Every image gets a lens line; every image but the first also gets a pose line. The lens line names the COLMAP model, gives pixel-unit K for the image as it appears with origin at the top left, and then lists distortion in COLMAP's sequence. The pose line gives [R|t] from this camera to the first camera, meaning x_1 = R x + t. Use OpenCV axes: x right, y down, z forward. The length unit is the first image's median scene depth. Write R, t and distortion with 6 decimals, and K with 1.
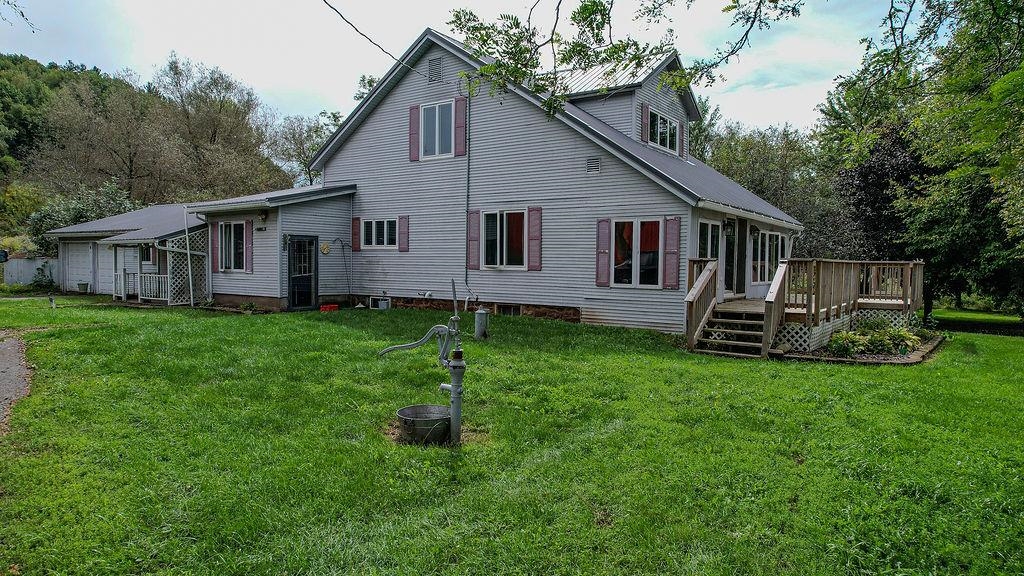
lens RADIAL K [[651.3, 0, 510.6], [0, 651.3, 288.6], [0, 0, 1]] dist [-0.048342, 0.011319]
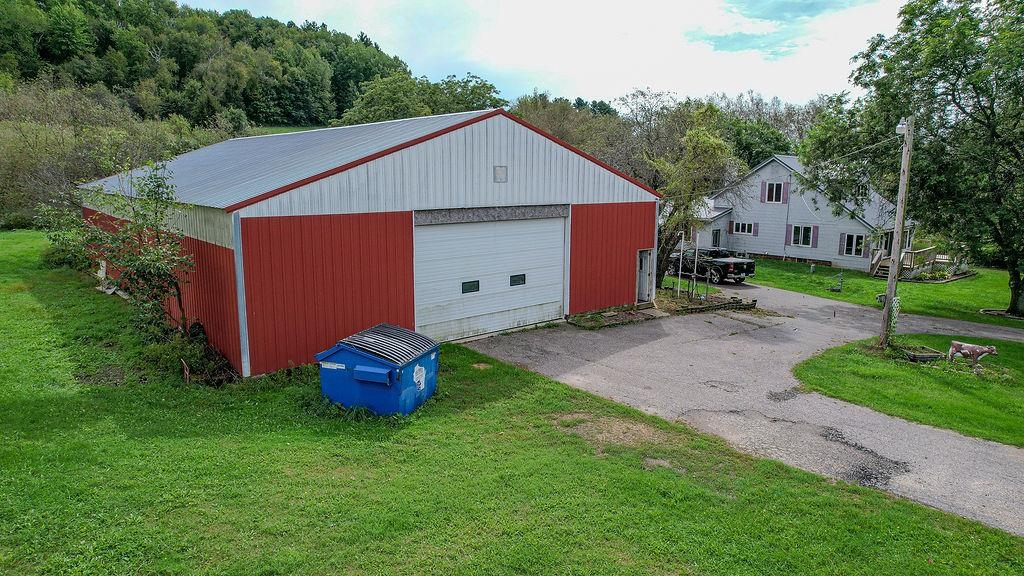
lens RADIAL K [[651.3, 0, 514.8], [0, 651.3, 287.8], [0, 0, 1]] dist [-0.048342, 0.011319]
pose [[0.982062, 0.035156, -0.185252, -0.683724], [-0.011345, 0.991701, 0.128061, -0.189092], [0.188217, -0.123662, 0.974311, -1.927610]]
